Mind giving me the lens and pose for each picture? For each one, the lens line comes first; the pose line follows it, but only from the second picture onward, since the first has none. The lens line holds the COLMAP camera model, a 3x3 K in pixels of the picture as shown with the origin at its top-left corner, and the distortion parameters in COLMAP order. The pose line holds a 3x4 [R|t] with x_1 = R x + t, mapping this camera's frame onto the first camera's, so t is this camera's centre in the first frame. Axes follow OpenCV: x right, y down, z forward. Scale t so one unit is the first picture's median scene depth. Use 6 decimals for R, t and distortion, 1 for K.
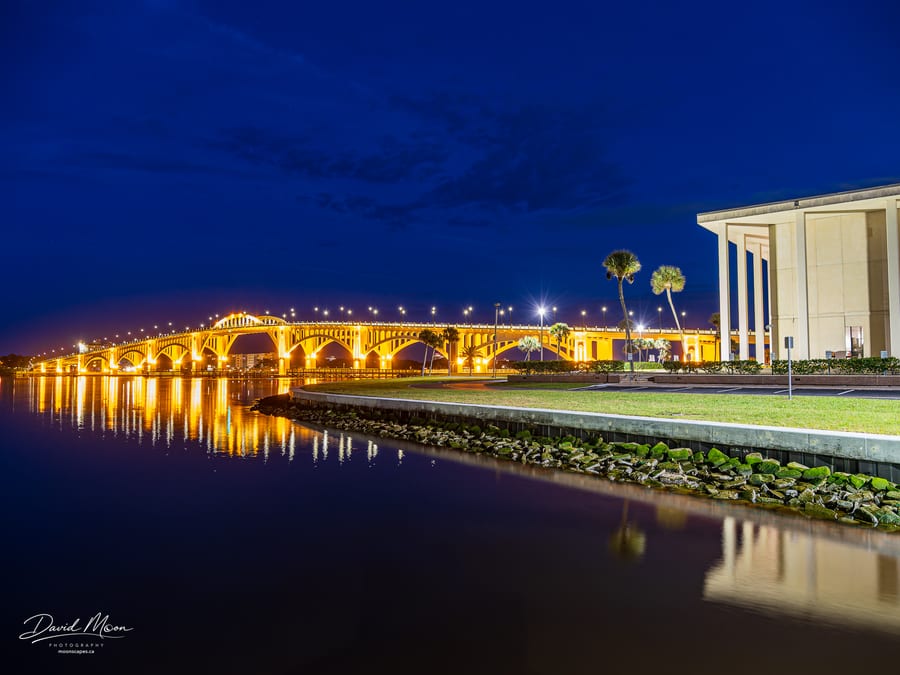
lens RADIAL K [[604.1, 0, 445.7], [0, 604.1, 341.5], [0, 0, 1]] dist [-0.025638, 0.000096]
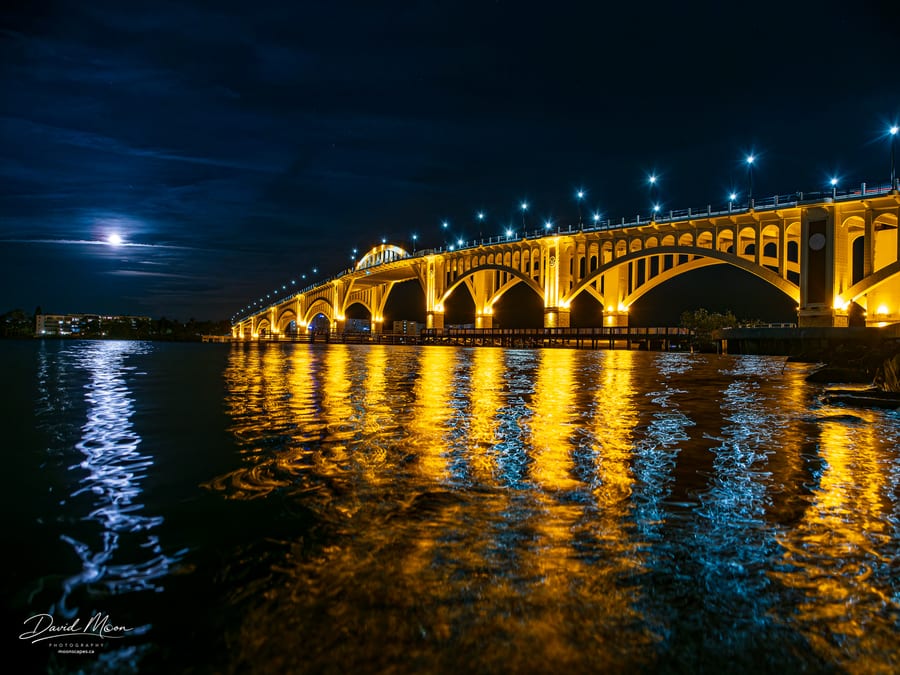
lens RADIAL K [[604.1, 0, 446.5], [0, 604.1, 335.5], [0, 0, 1]] dist [-0.025638, 0.000096]
pose [[0.927949, 0.017440, -0.372299, -0.046830], [-0.005604, 0.999445, 0.032850, 0.034401], [0.372666, -0.028397, 0.927531, 0.524137]]
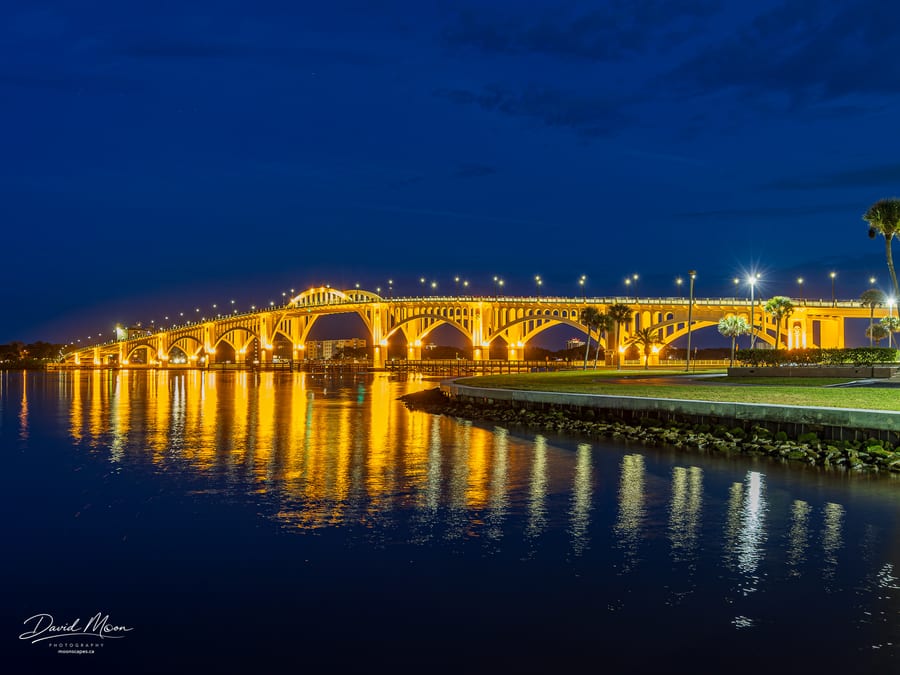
lens RADIAL K [[834.0, 0, 449.9], [0, 834.0, 334.7], [0, 0, 1]] dist [-0.020003, 0.000000]
pose [[0.986931, -0.003942, -0.161096, -0.015048], [0.006274, 0.999883, 0.013970, -0.000452], [0.161022, -0.014798, 0.986840, -0.017191]]
